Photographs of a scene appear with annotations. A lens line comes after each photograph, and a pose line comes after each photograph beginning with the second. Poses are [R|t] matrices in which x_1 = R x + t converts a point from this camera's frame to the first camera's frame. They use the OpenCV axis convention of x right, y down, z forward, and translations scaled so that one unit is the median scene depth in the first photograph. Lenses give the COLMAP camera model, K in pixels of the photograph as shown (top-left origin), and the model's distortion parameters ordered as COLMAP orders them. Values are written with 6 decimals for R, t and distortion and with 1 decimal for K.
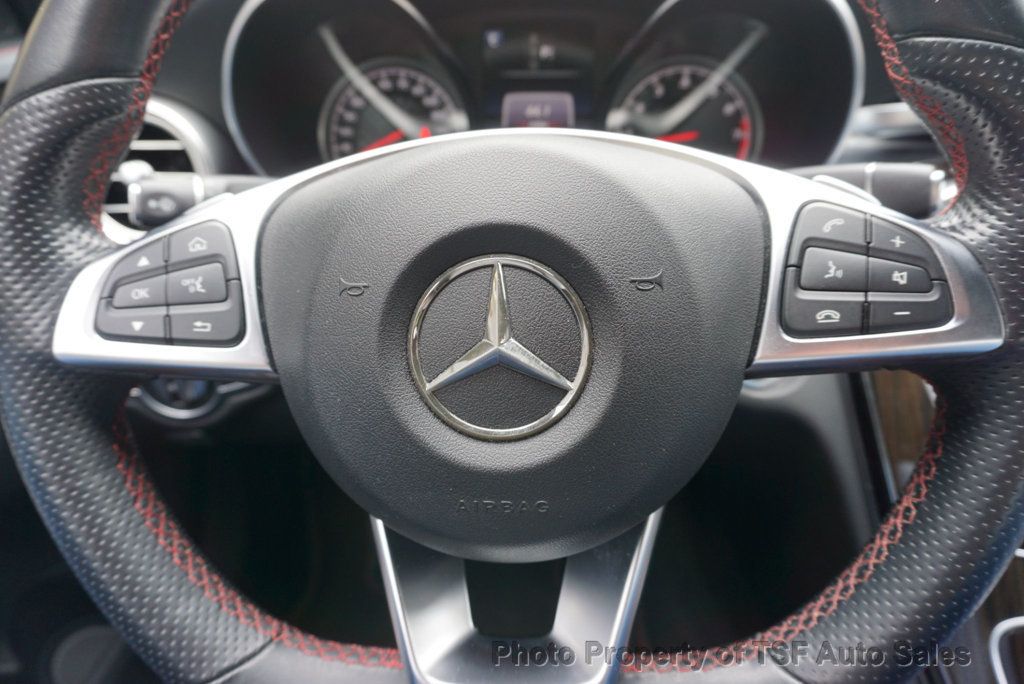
lens RADIAL K [[726.1, 0, 512.0], [0, 726.1, 342.0], [0, 0, 1]] dist [-0.007876, -0.001671]
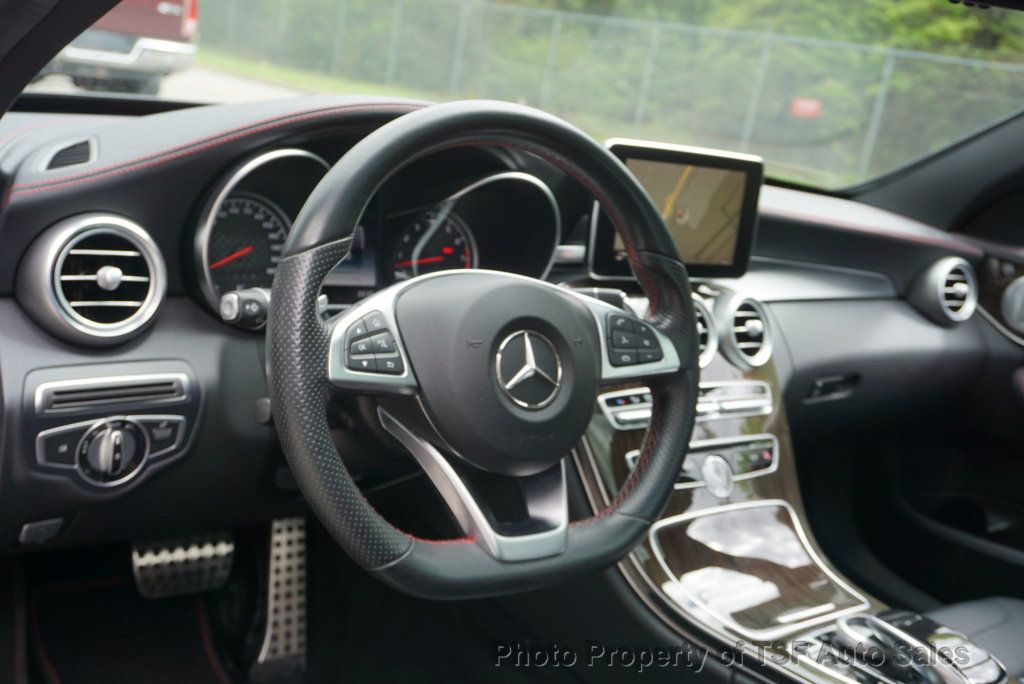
lens RADIAL K [[958.7, 0, 512.0], [0, 958.7, 342.0], [0, 0, 1]] dist [0.001919, 0.006138]
pose [[0.759507, 0.016981, 0.650277, -1.828856], [0.086317, 0.988188, -0.126622, 0.268106], [-0.644747, 0.152300, 0.749070, -1.109450]]
